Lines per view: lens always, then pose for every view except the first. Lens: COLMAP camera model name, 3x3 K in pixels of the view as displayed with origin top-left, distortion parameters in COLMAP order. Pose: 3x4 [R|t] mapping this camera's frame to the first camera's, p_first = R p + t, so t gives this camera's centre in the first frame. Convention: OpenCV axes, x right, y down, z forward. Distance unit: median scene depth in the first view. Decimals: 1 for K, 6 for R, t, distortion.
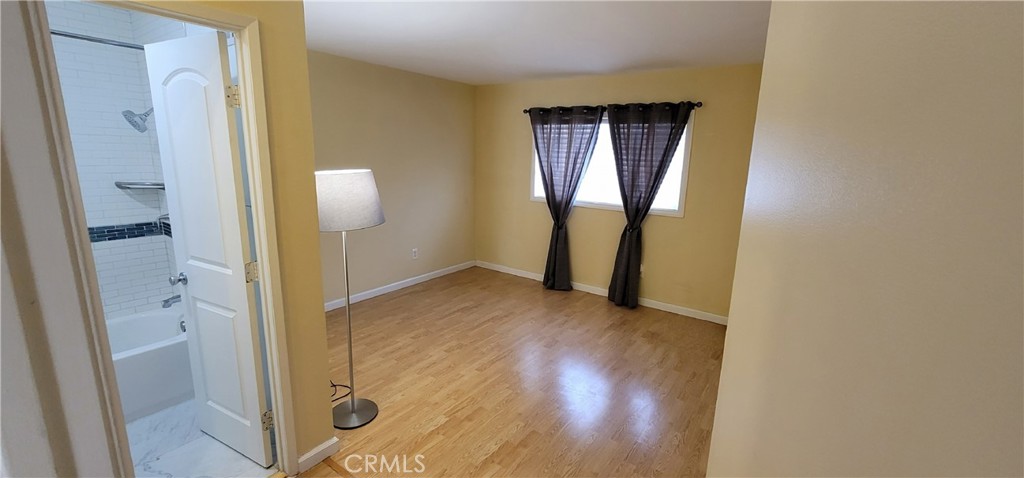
lens RADIAL K [[417.5, 0, 513.9], [0, 417.5, 237.8], [0, 0, 1]] dist [-0.002783, -0.000365]
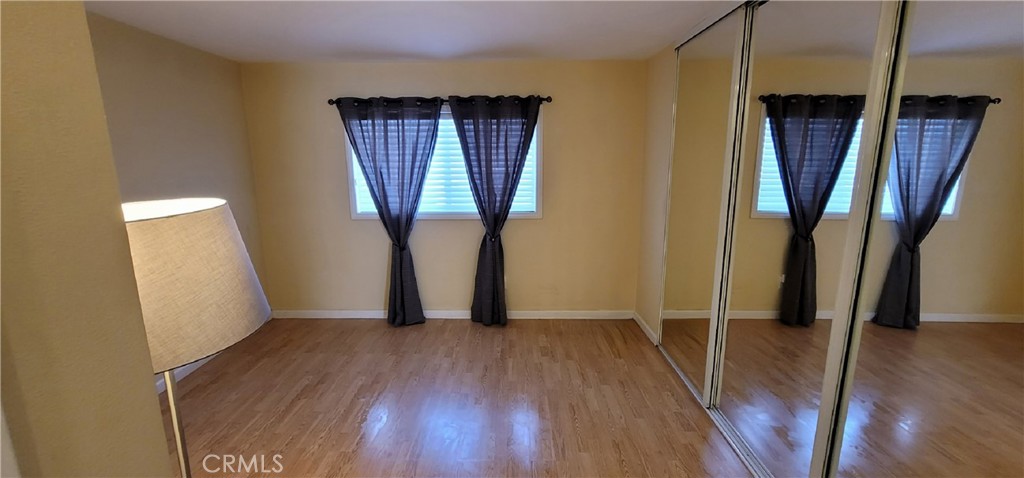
lens RADIAL K [[417.5, 0, 507.4], [0, 417.5, 235.9], [0, 0, 1]] dist [-0.002783, -0.000365]
pose [[0.823238, -0.137624, 0.550762, -0.169123], [0.146160, 0.988847, 0.028624, -0.042958], [-0.548558, 0.056935, 0.834172, 0.228520]]
